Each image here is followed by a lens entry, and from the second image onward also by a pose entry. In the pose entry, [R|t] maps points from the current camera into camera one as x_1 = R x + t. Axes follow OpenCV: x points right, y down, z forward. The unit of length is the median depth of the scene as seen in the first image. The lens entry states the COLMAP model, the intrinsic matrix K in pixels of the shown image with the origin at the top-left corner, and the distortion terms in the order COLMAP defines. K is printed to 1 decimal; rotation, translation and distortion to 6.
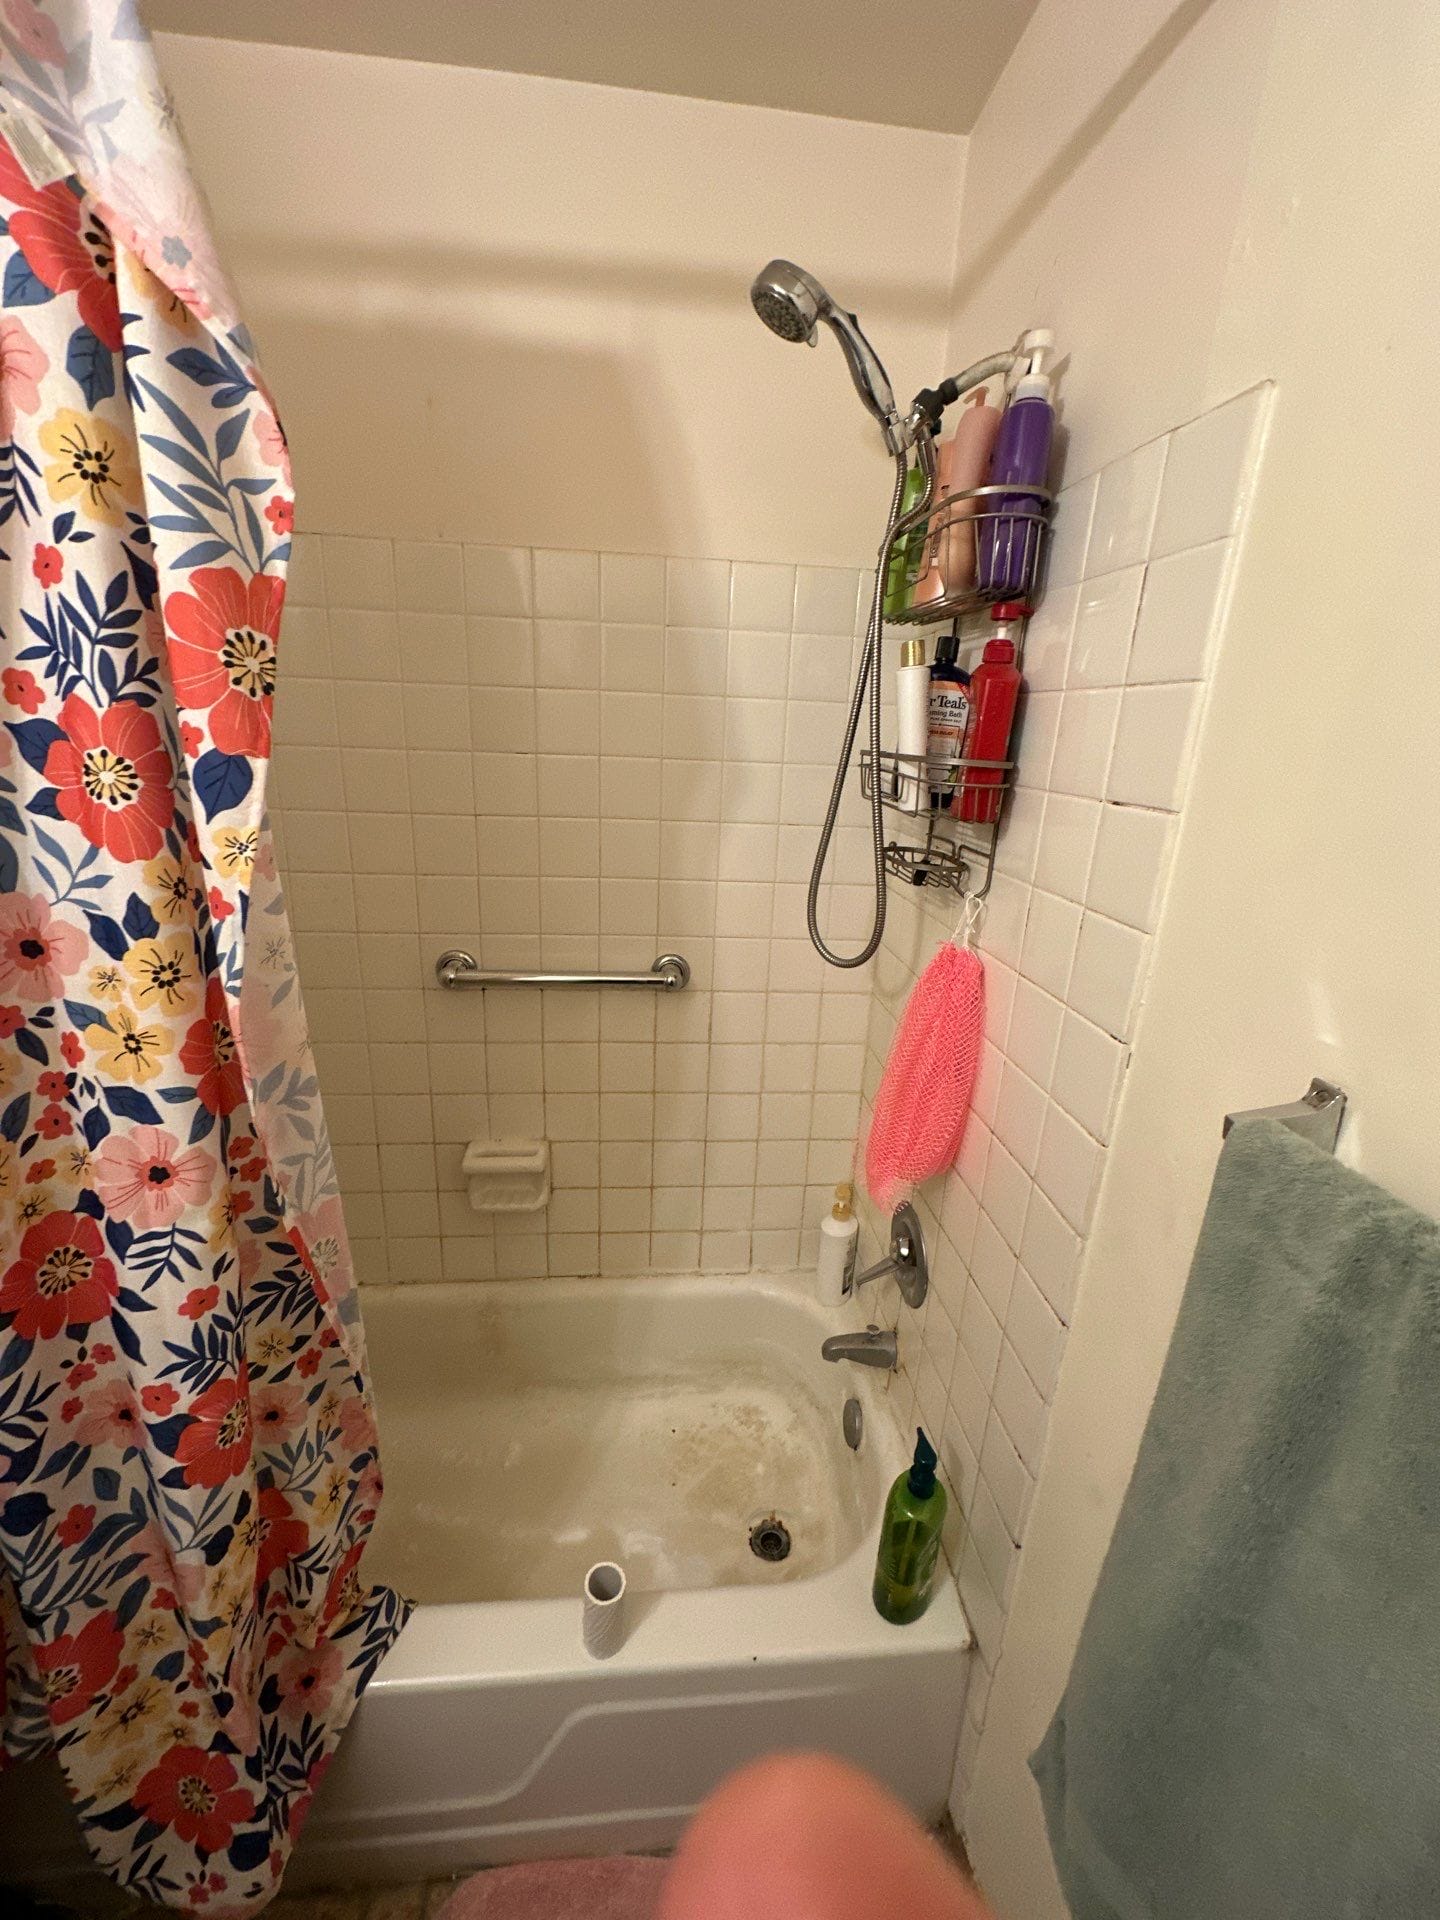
lens RADIAL K [[764.6, 0, 717.0], [0, 764.6, 955.2], [0, 0, 1]] dist [-0.001532, 0.000554]
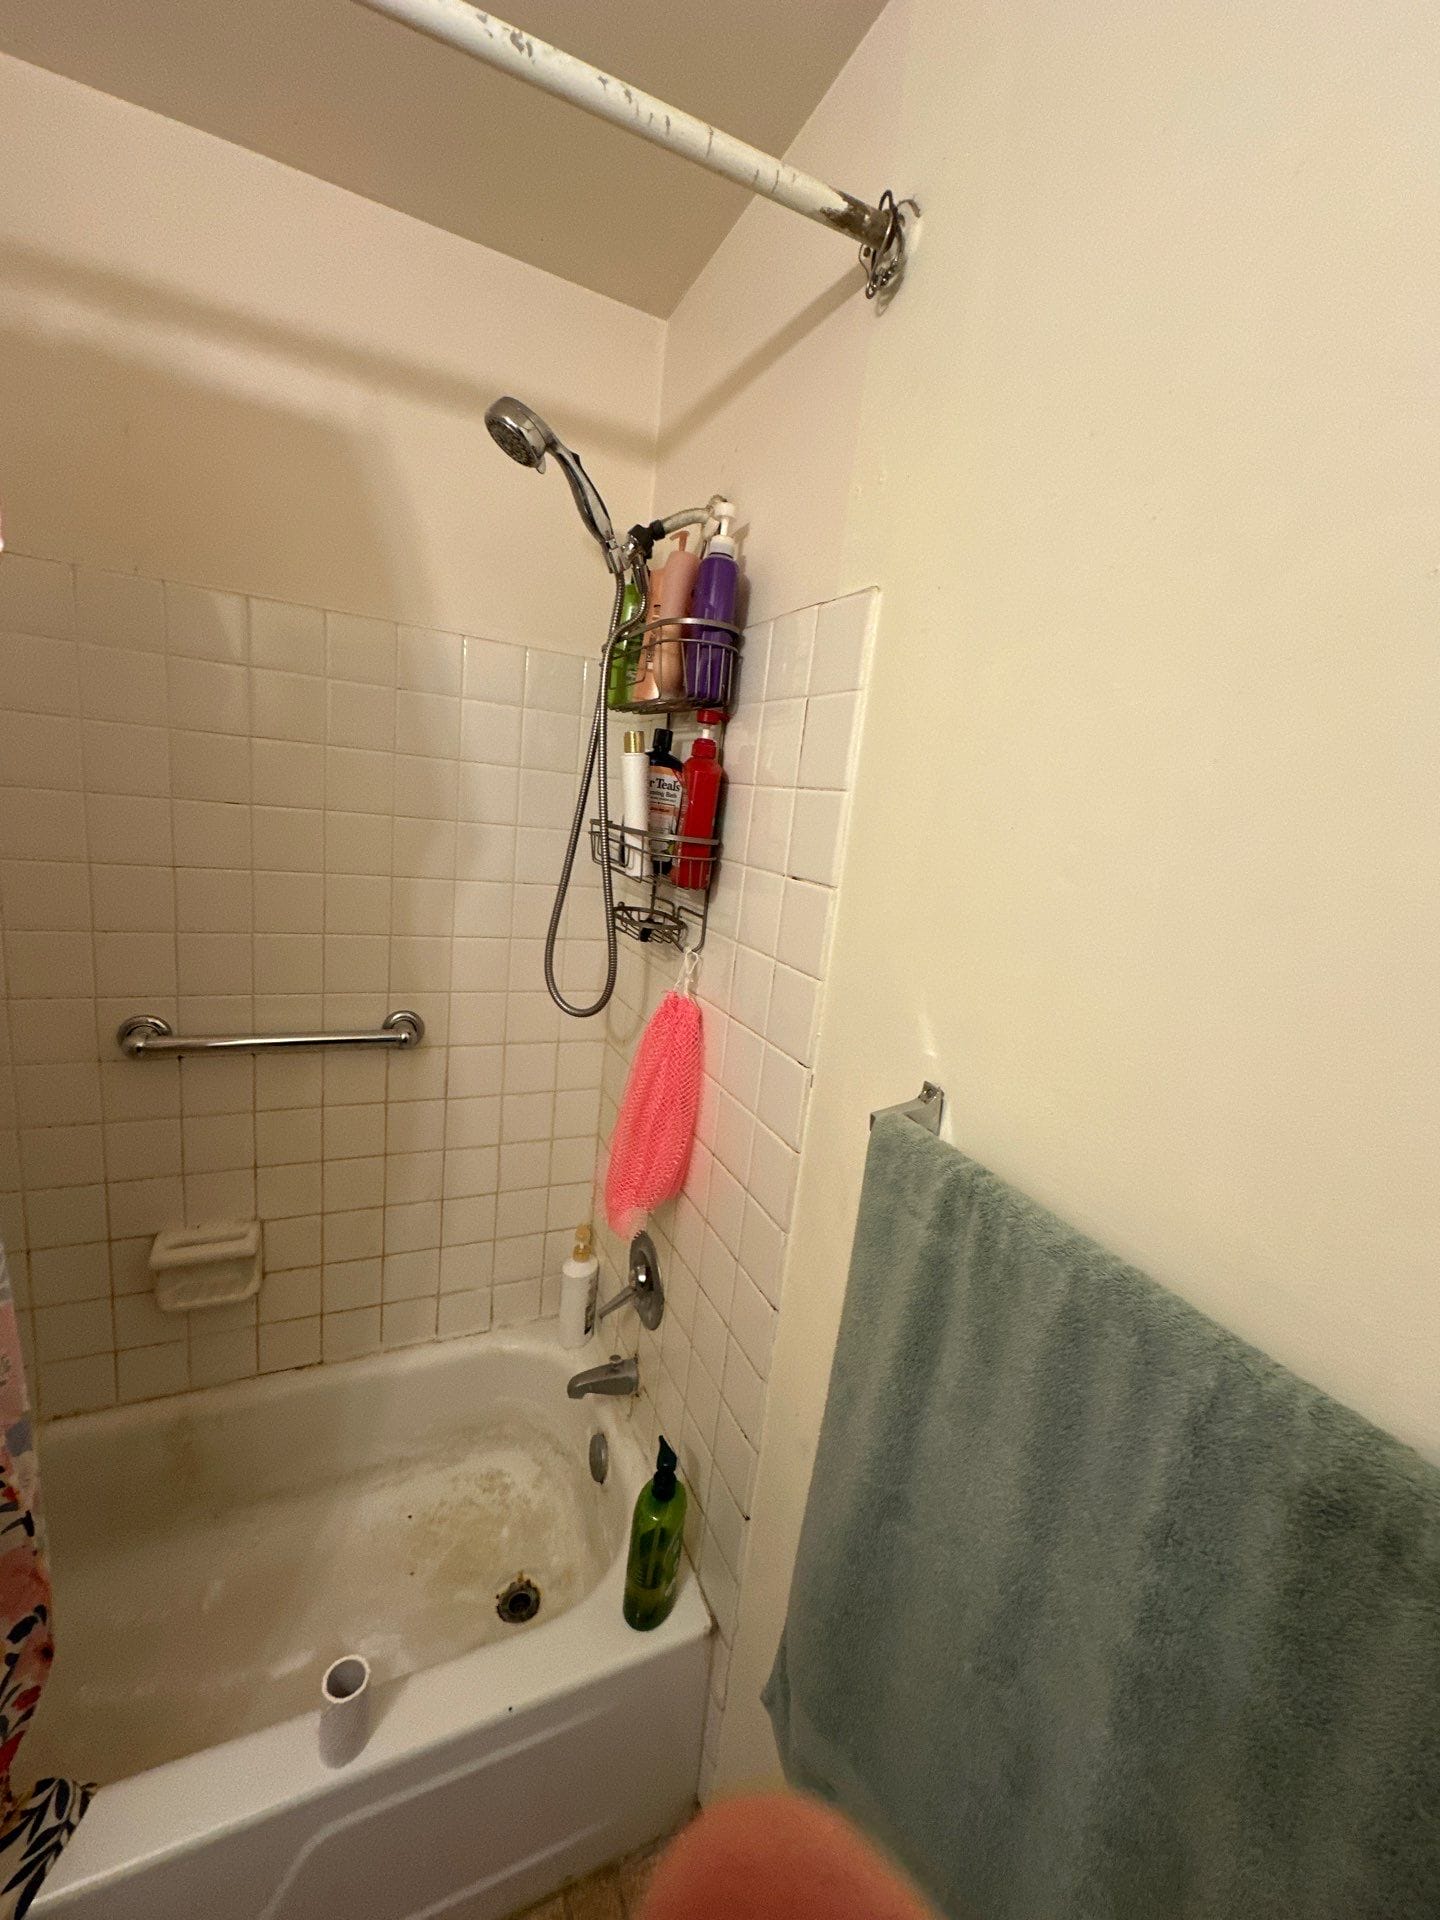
lens RADIAL K [[764.6, 0, 717.0], [0, 764.6, 955.2], [0, 0, 1]] dist [-0.001532, 0.000554]
pose [[0.938385, -0.012907, 0.345351, -0.028946], [0.035588, 0.997599, -0.059415, 0.000044], [-0.343755, 0.068044, 0.936591, -0.101161]]
